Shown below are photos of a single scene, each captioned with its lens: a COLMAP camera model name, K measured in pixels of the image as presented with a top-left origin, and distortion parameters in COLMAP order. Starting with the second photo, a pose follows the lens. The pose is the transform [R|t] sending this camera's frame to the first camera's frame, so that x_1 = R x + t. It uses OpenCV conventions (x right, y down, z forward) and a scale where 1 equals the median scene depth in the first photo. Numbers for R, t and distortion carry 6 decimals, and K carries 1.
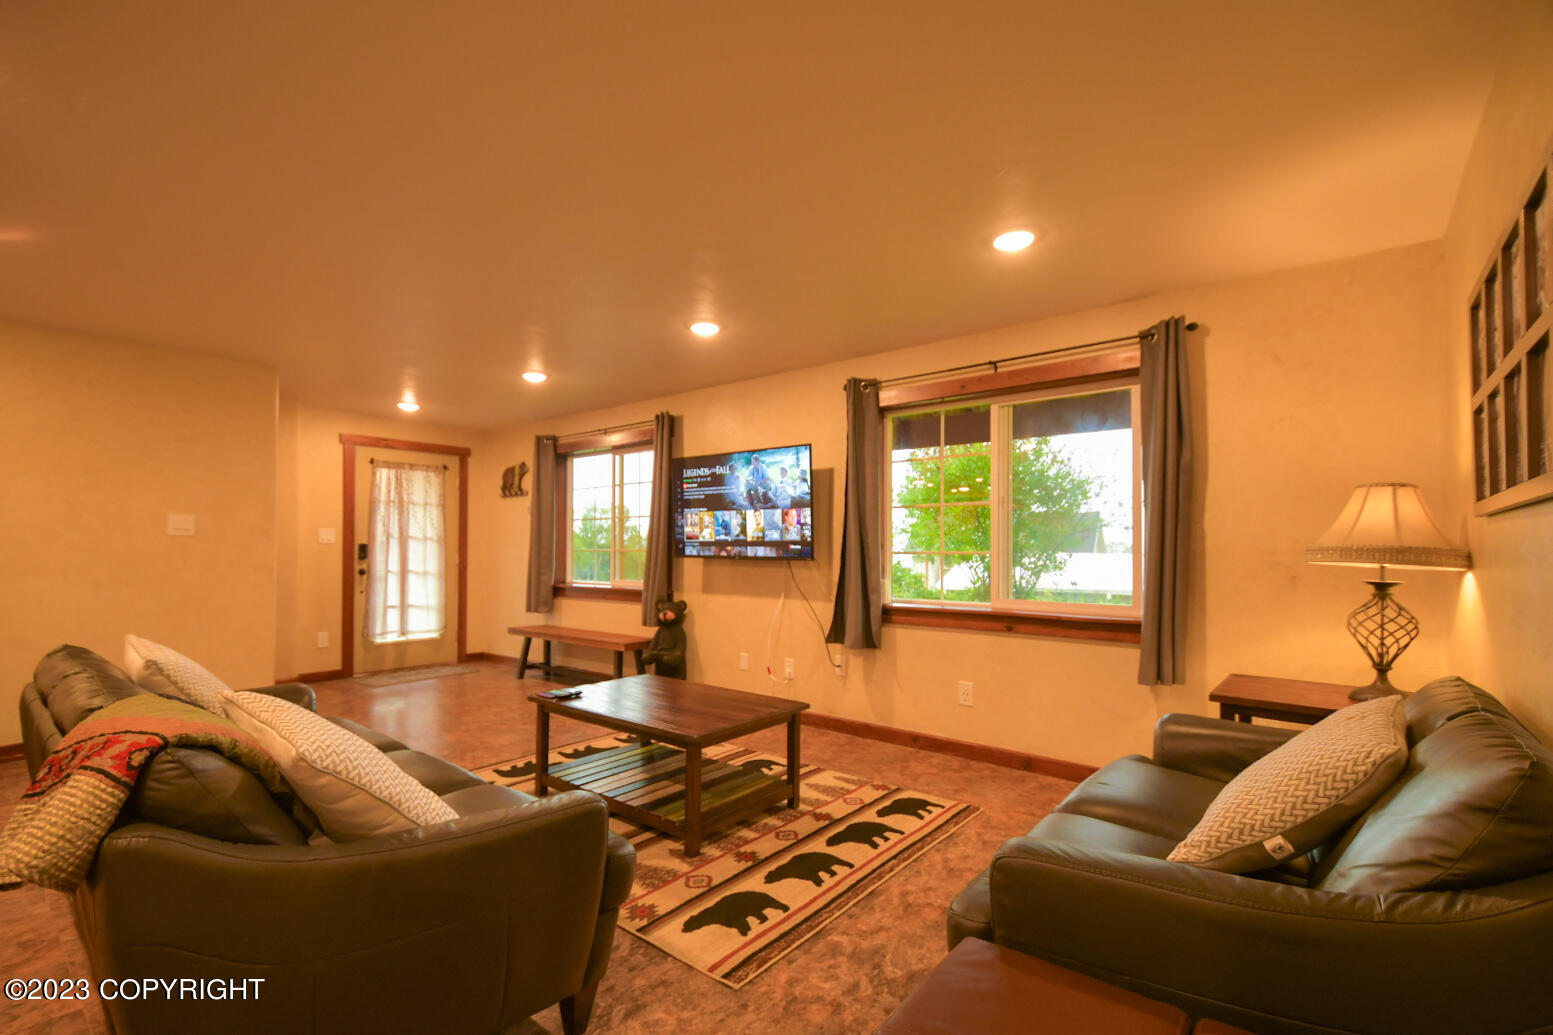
lens RADIAL K [[707.9, 0, 777.2], [0, 707.9, 531.2], [0, 0, 1]] dist [0.026653, -0.017684]
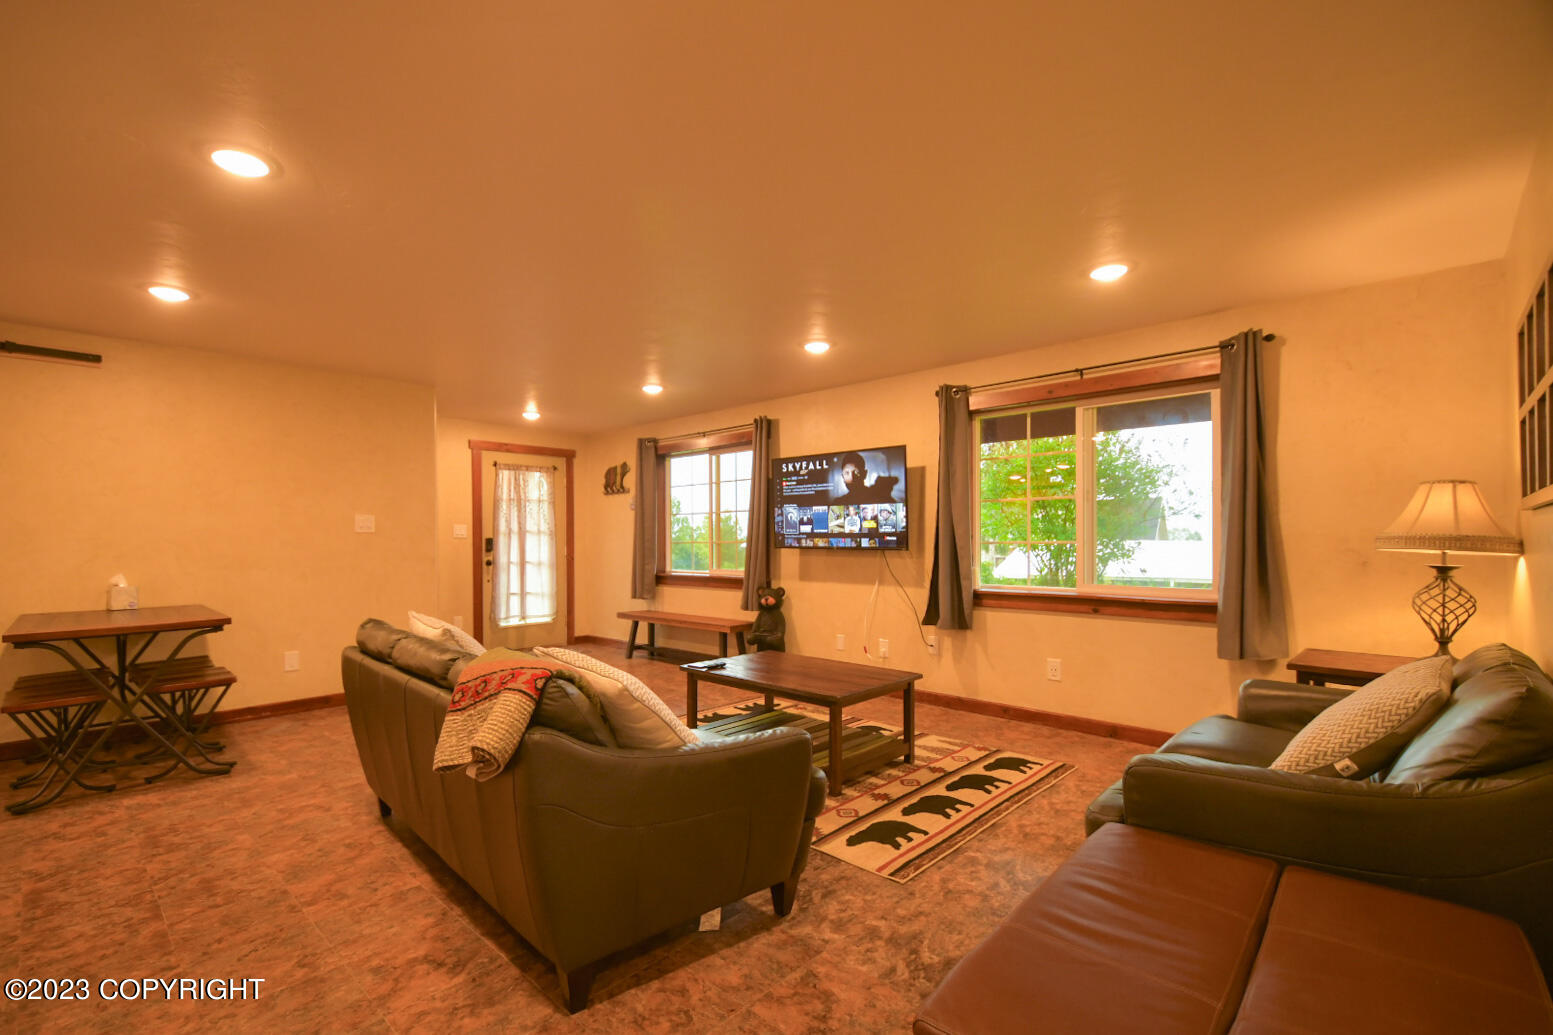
lens RADIAL K [[707.9, 0, 774.2], [0, 707.9, 530.0], [0, 0, 1]] dist [0.026653, -0.017684]
pose [[0.997391, -0.007525, -0.071799, -0.112806], [0.008381, 0.999897, 0.011626, -0.007247], [0.071704, -0.012198, 0.997351, -0.172617]]
